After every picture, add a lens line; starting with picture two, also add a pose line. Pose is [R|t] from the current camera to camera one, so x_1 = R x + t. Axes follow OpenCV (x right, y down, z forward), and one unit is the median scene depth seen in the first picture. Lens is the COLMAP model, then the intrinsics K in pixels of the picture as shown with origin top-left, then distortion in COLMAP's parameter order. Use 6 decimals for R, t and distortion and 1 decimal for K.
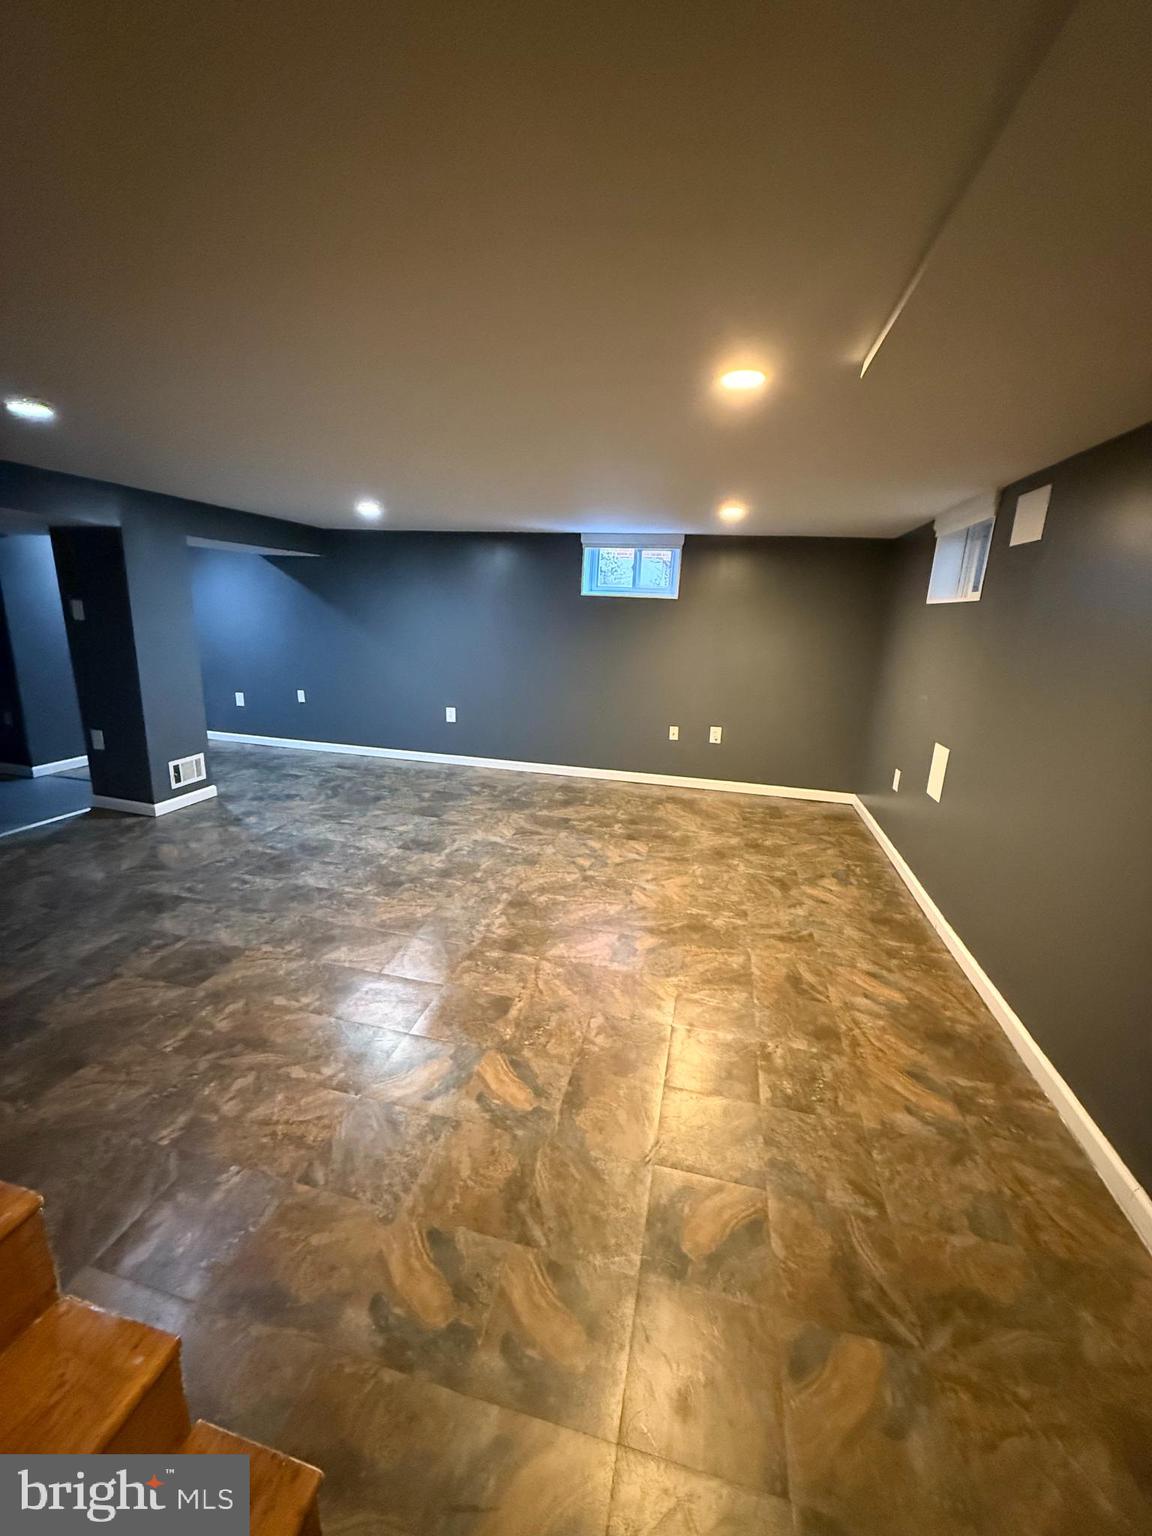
lens RADIAL K [[607.2, 0, 575.9], [0, 607.2, 770.7], [0, 0, 1]] dist [0.000563, 0.000903]
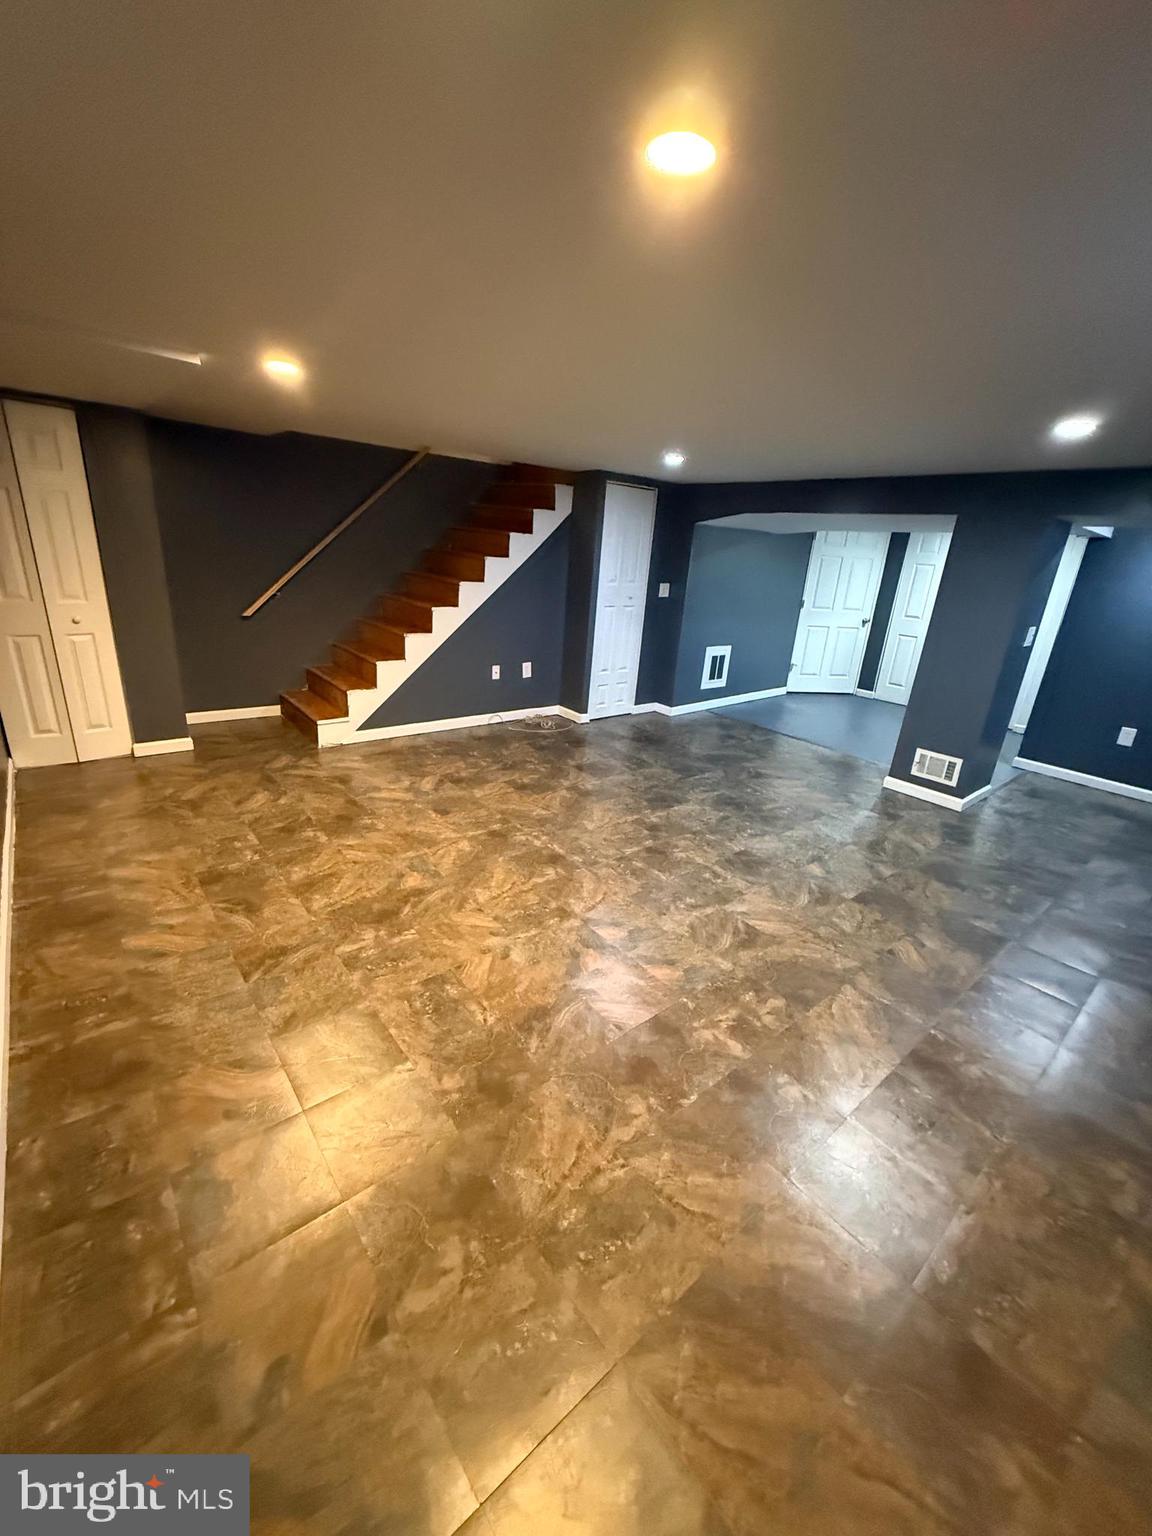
lens RADIAL K [[607.2, 0, 576.7], [0, 607.2, 759.7], [0, 0, 1]] dist [0.000563, 0.000903]
pose [[-0.588400, 0.184419, -0.787258, 0.607303], [-0.299031, 0.854980, 0.423780, -0.333583], [0.751243, 0.484767, -0.447923, 1.339699]]
